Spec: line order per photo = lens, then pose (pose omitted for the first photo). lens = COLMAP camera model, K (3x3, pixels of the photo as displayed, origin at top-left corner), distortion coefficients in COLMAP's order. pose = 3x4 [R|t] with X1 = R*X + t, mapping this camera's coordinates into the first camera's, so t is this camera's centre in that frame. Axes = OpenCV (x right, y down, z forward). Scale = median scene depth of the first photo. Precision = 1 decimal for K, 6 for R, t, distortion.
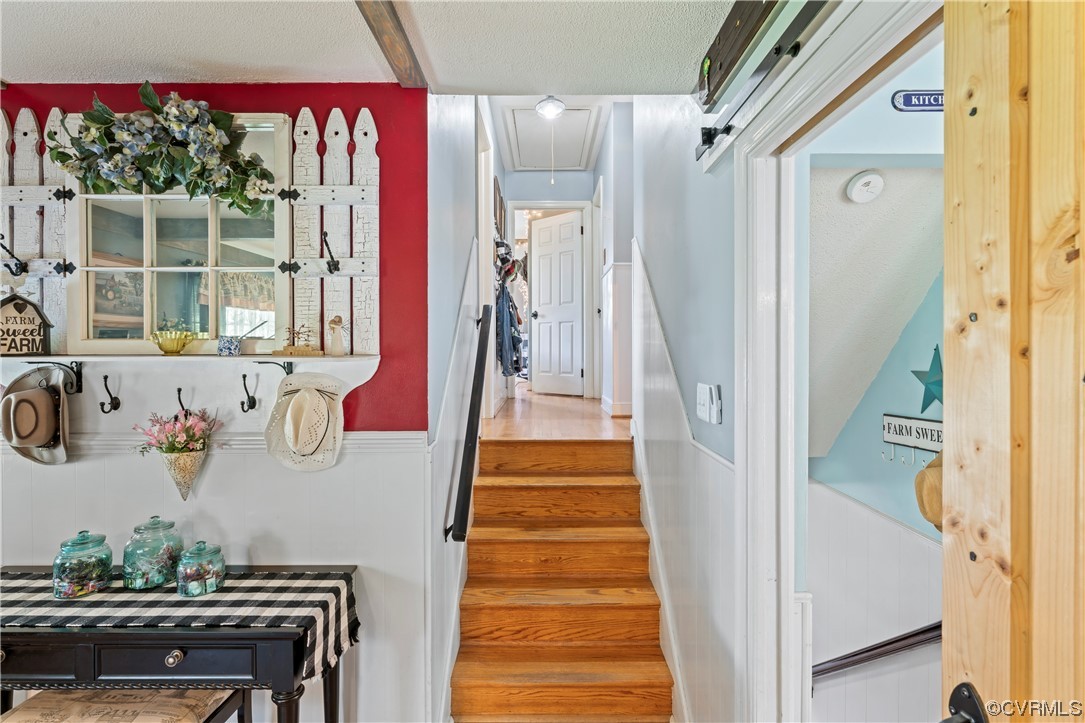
lens RADIAL K [[537.0, 0, 543.0], [0, 537.0, 346.1], [0, 0, 1]] dist [0.001496, 0.000312]
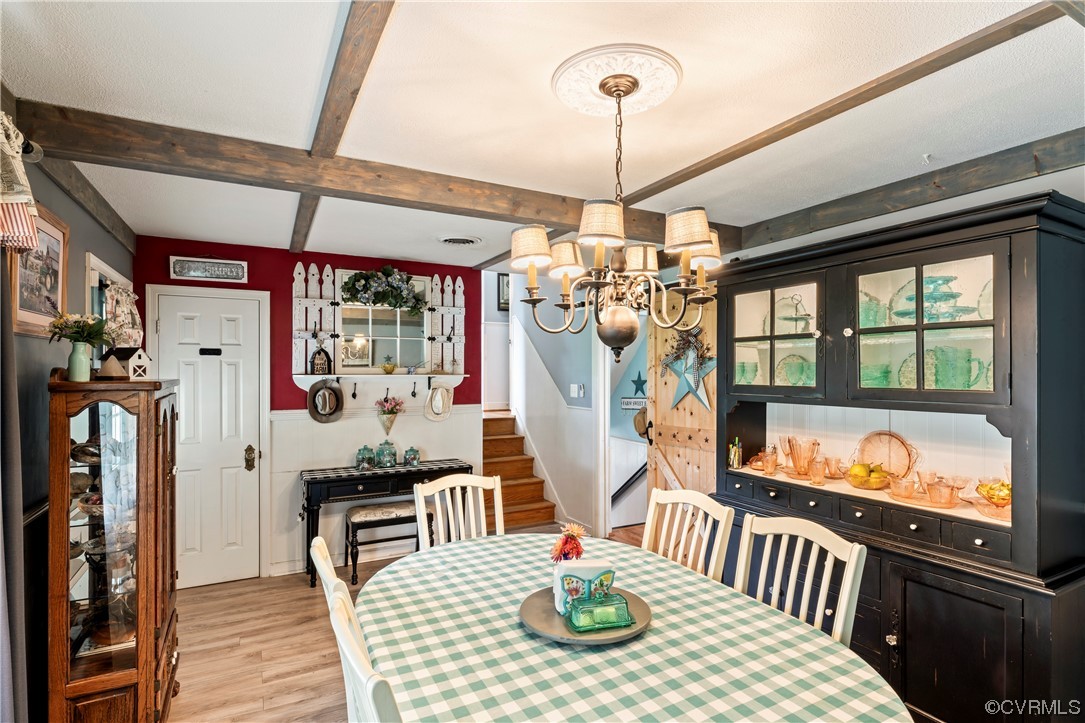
lens RADIAL K [[546.3, 0, 542.5], [0, 546.3, 361.5], [0, 0, 1]] dist [0.001450, 0.000230]
pose [[0.885074, 0.010442, 0.465333, -1.178660], [-0.002960, 0.999854, -0.016805, -0.000475], [-0.465441, 0.013496, 0.884976, -1.453789]]
